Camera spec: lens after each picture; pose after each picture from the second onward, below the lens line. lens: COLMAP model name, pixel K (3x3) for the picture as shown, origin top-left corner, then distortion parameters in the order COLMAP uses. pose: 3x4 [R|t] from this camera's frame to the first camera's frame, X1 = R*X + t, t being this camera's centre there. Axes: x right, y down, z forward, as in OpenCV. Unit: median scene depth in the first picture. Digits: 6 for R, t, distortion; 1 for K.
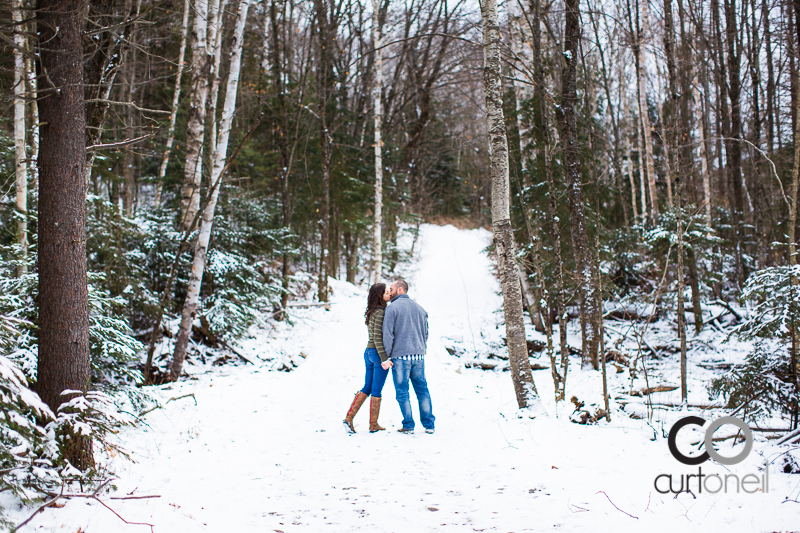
lens RADIAL K [[1109.7, 0, 400.0], [0, 1109.7, 266.5], [0, 0, 1]] dist [-0.042856, -0.045141]
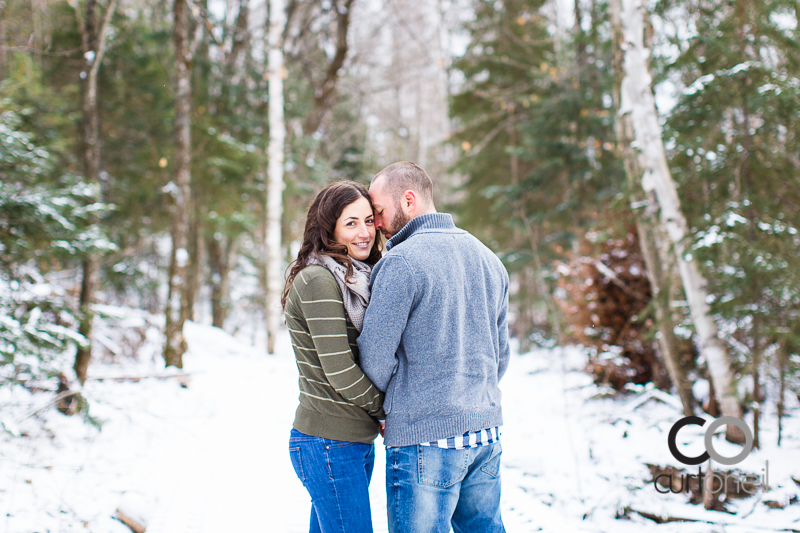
lens RADIAL K [[1262.6, 0, 407.6], [0, 1262.6, 301.8], [0, 0, 1]] dist [-0.035591, -0.085274]
pose [[0.992402, 0.009359, 0.122684, -0.036390], [-0.007303, 0.999825, -0.017201, 0.012505], [-0.122824, 0.016175, 0.992297, 0.454217]]
